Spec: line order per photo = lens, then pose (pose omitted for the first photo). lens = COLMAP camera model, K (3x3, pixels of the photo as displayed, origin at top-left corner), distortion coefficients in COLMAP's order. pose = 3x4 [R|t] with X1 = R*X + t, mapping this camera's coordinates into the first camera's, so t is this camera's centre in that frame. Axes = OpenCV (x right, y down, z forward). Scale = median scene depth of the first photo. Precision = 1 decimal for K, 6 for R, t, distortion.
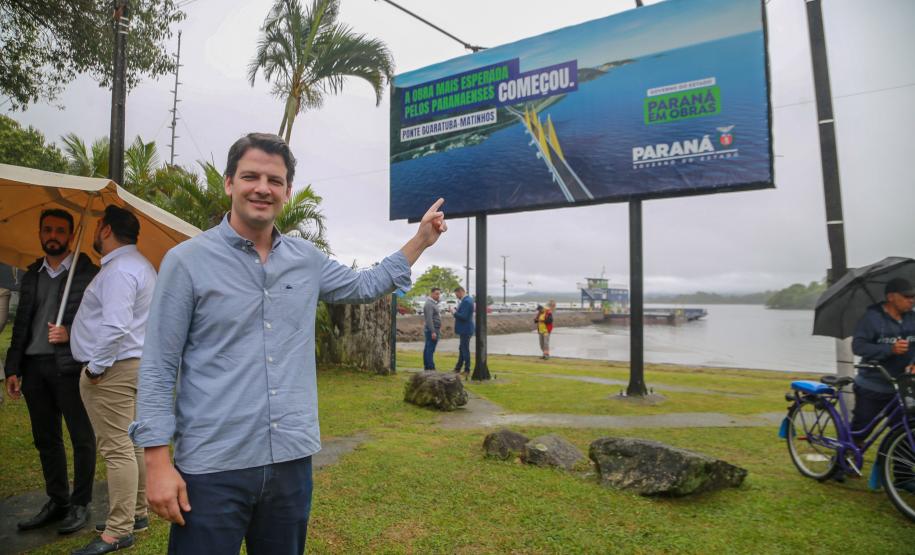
lens RADIAL K [[645.0, 0, 457.5], [0, 645.0, 277.5], [0, 0, 1]] dist [-0.068914, 0.048058]
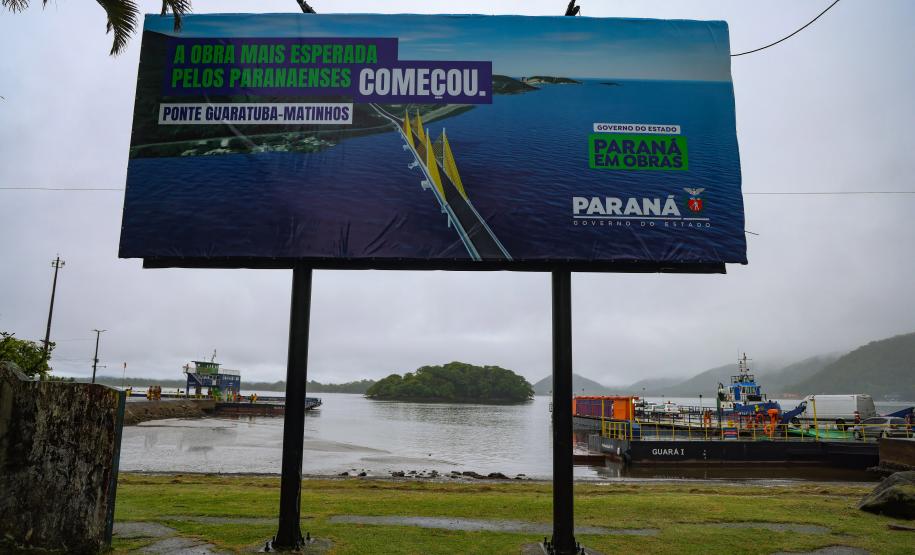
lens RADIAL K [[645.0, 0, 457.5], [0, 645.0, 277.5], [0, 0, 1]] dist [-0.068914, 0.048058]
pose [[0.806373, 0.113262, 0.580460, -0.213455], [-0.036111, 0.989088, -0.142831, -0.004690], [-0.590303, 0.094215, 0.801664, 0.457285]]
